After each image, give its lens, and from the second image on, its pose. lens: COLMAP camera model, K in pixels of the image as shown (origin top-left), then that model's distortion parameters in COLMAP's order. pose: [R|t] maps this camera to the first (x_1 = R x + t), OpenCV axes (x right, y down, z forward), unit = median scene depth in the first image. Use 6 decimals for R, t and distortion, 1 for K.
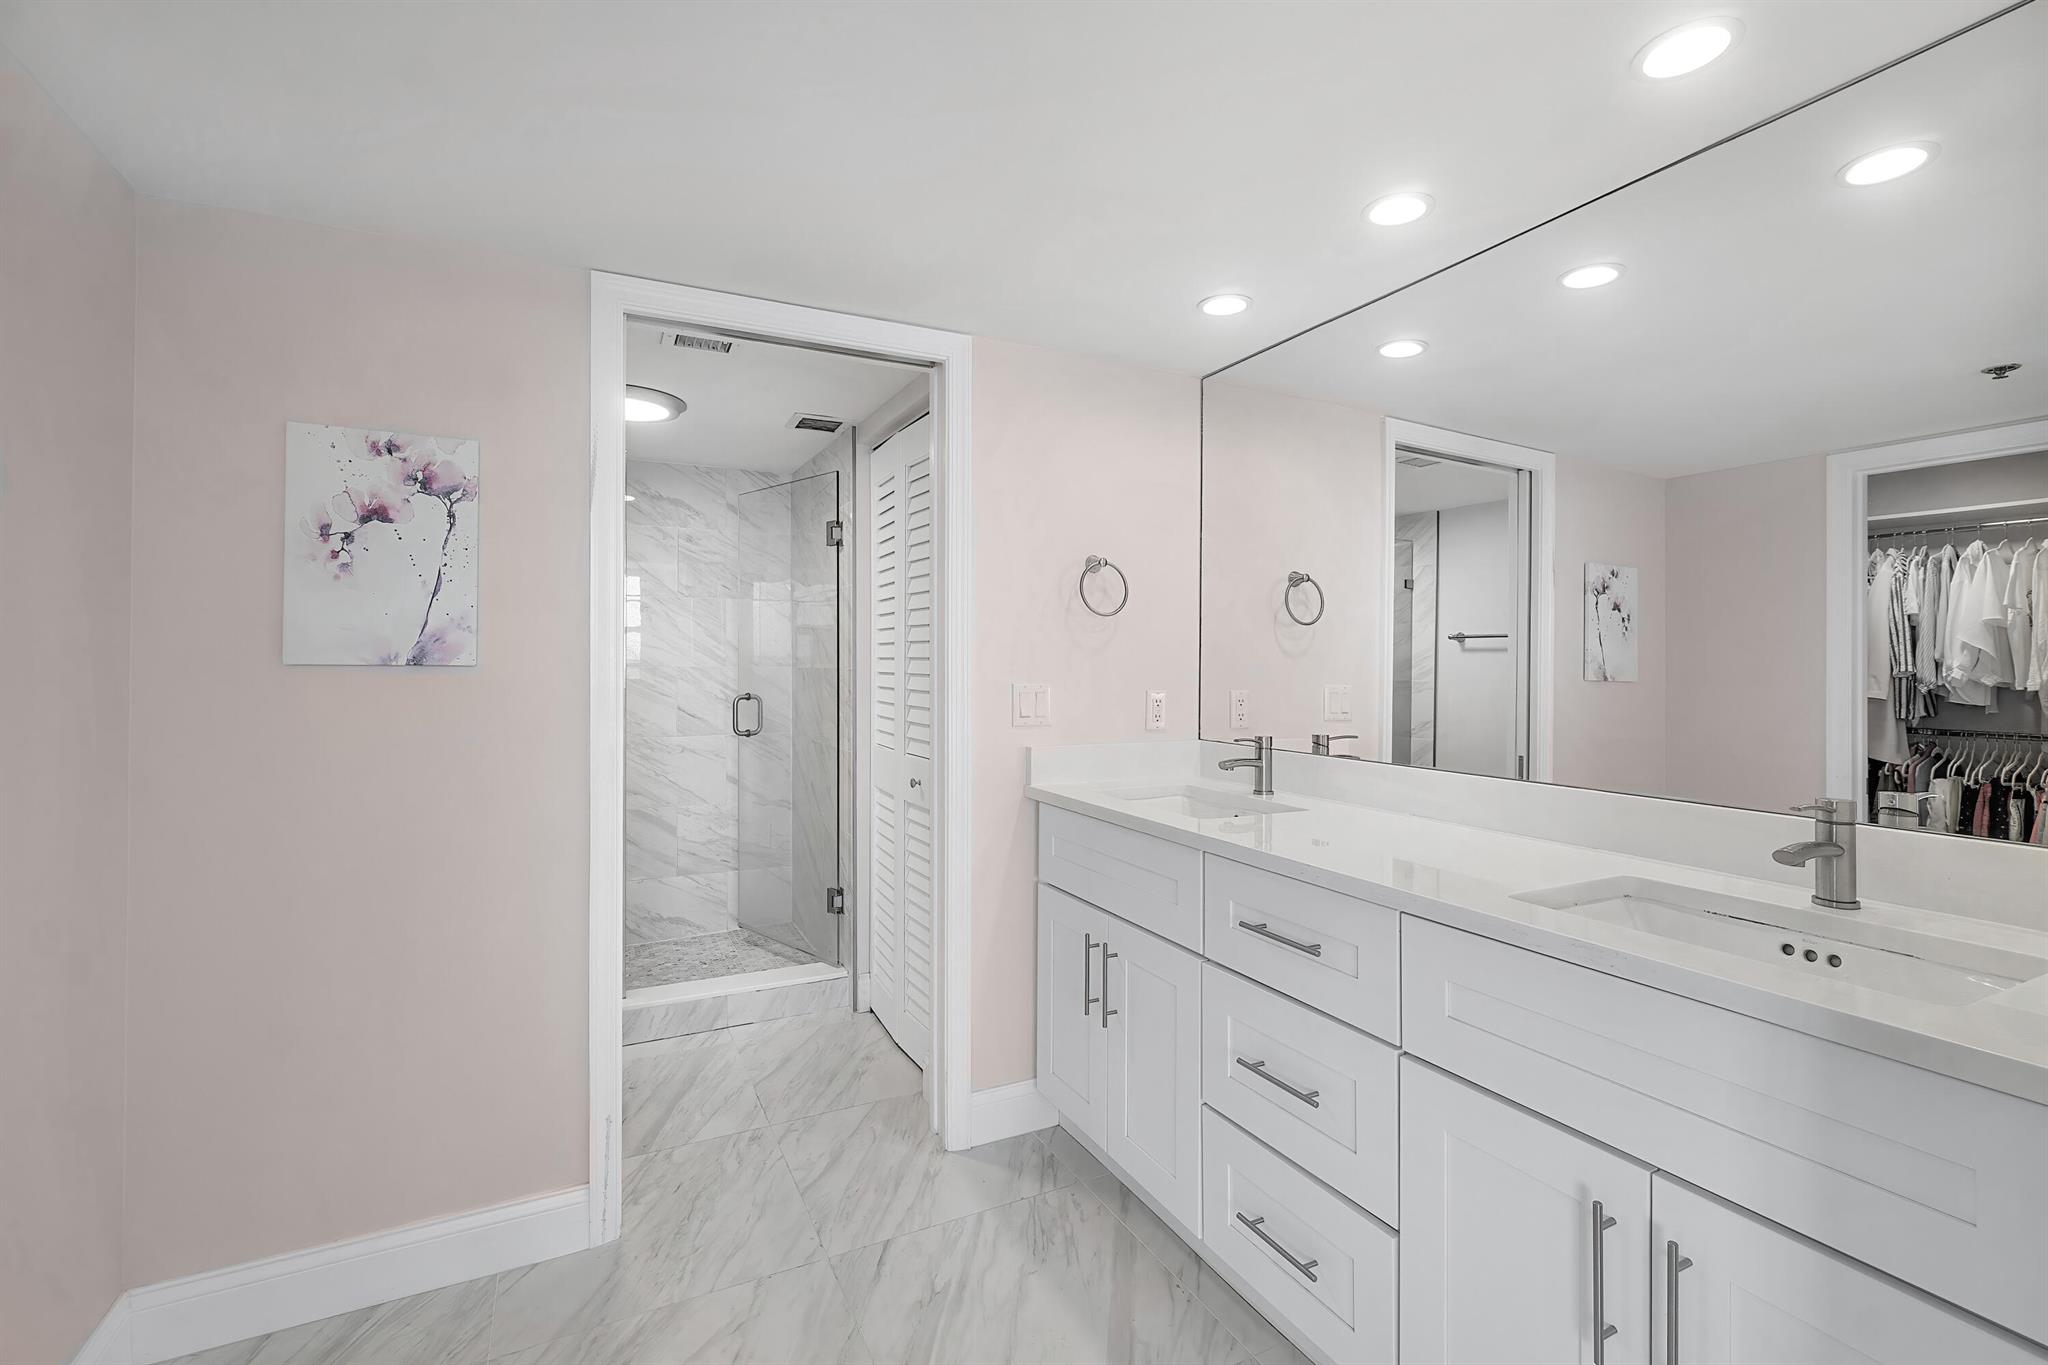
lens RADIAL K [[928.1, 0, 1020.4], [0, 928.1, 673.5], [0, 0, 1]] dist [0.000435, -0.001846]
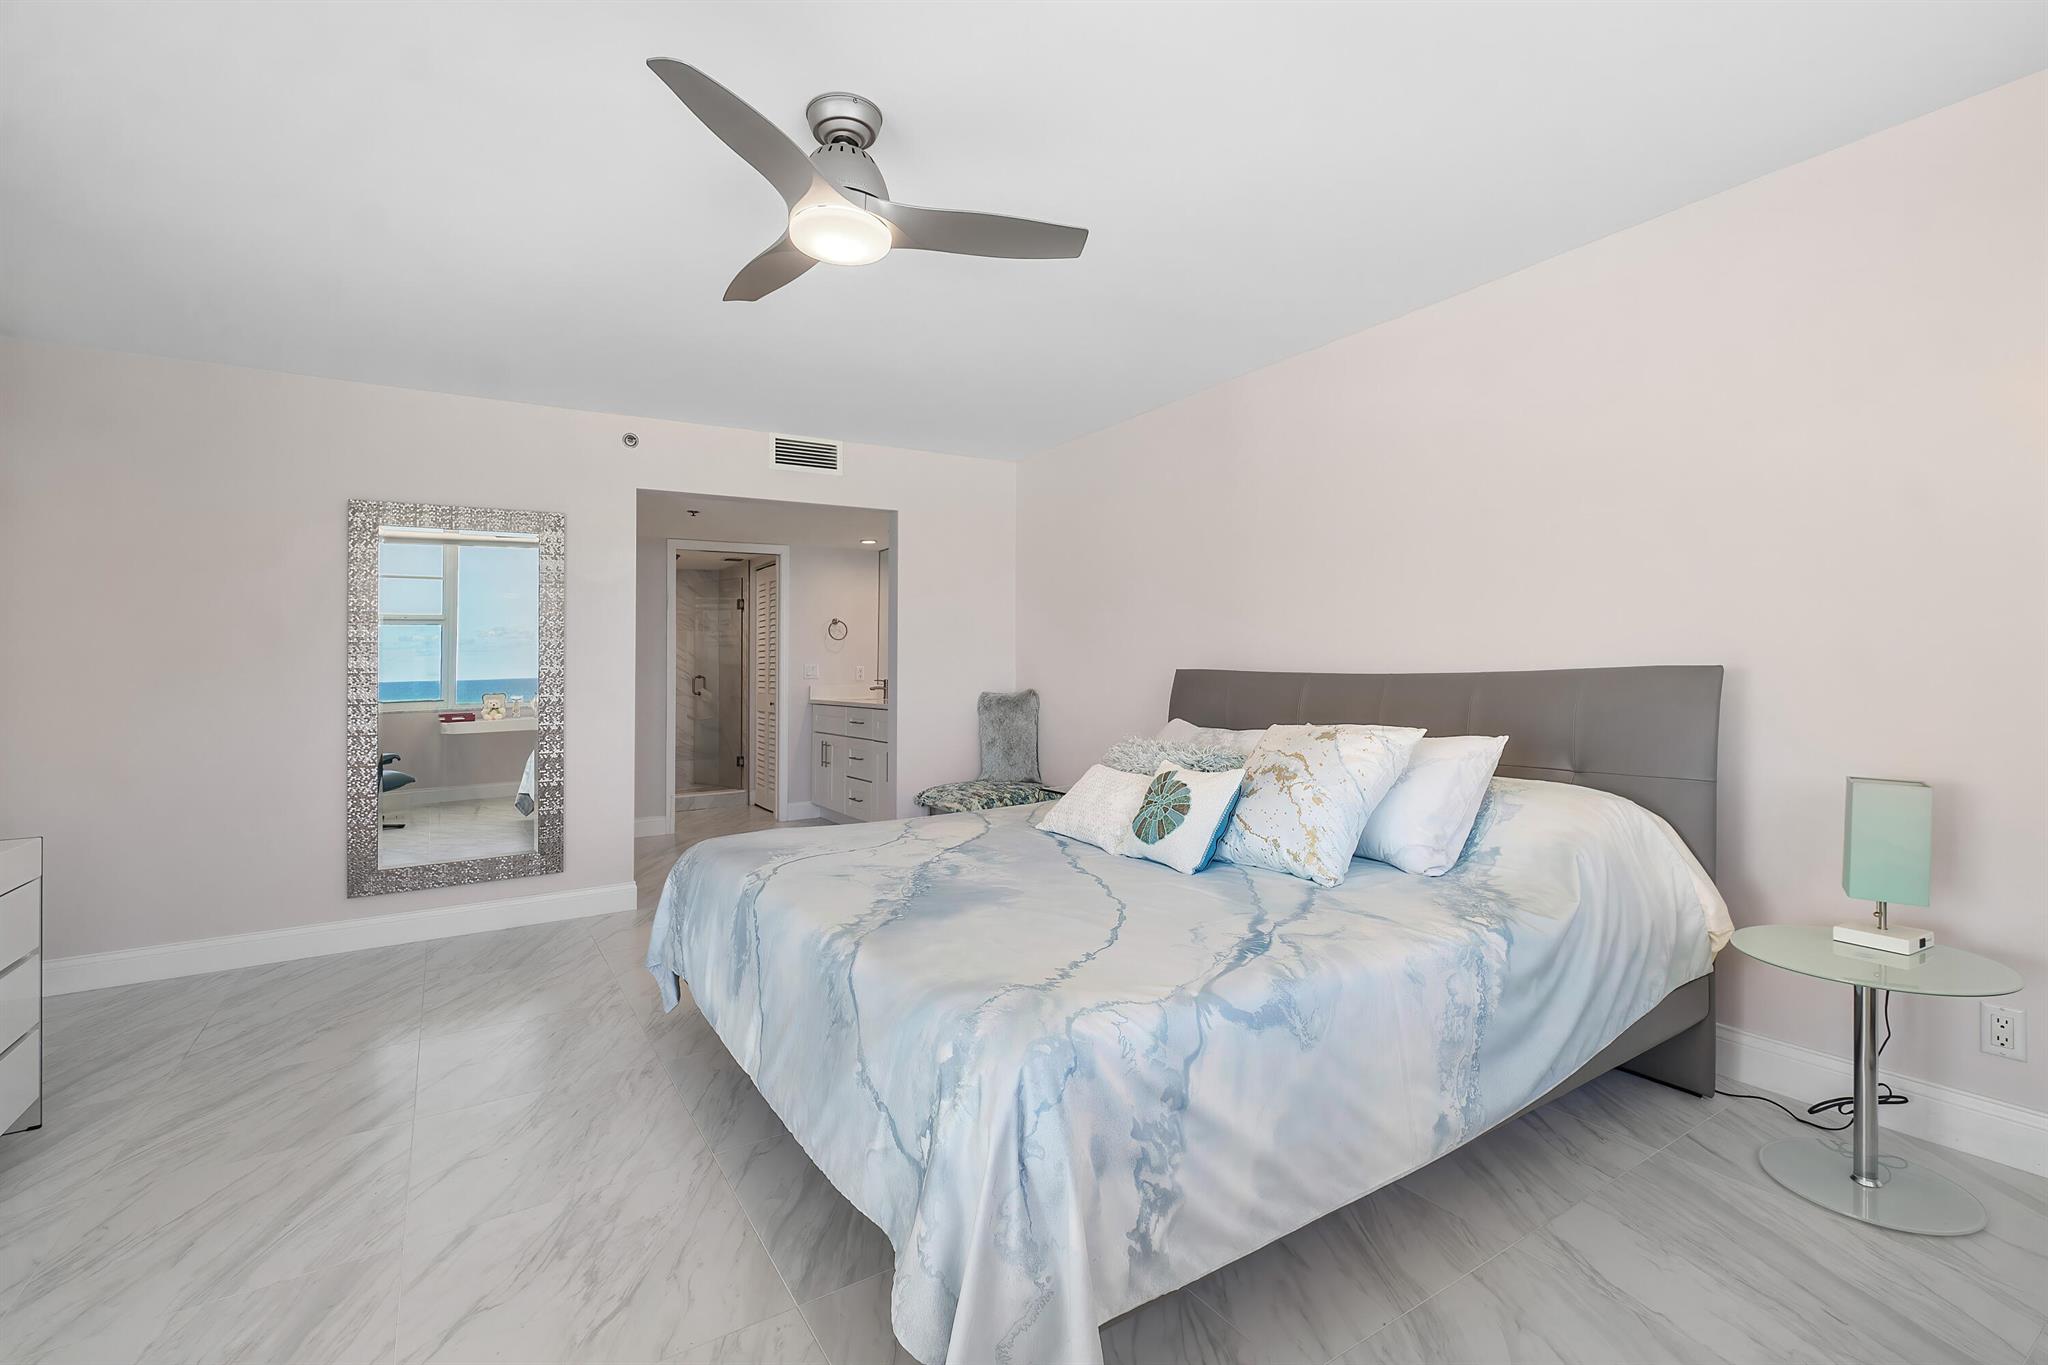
lens RADIAL K [[928.1, 0, 1022.1], [0, 928.1, 680.6], [0, 0, 1]] dist [0.000435, -0.001846]
pose [[0.994950, 0.002892, 0.100334, 0.288181], [-0.001465, 0.999897, -0.014298, 0.079570], [-0.100365, 0.014079, 0.994851, -1.479039]]
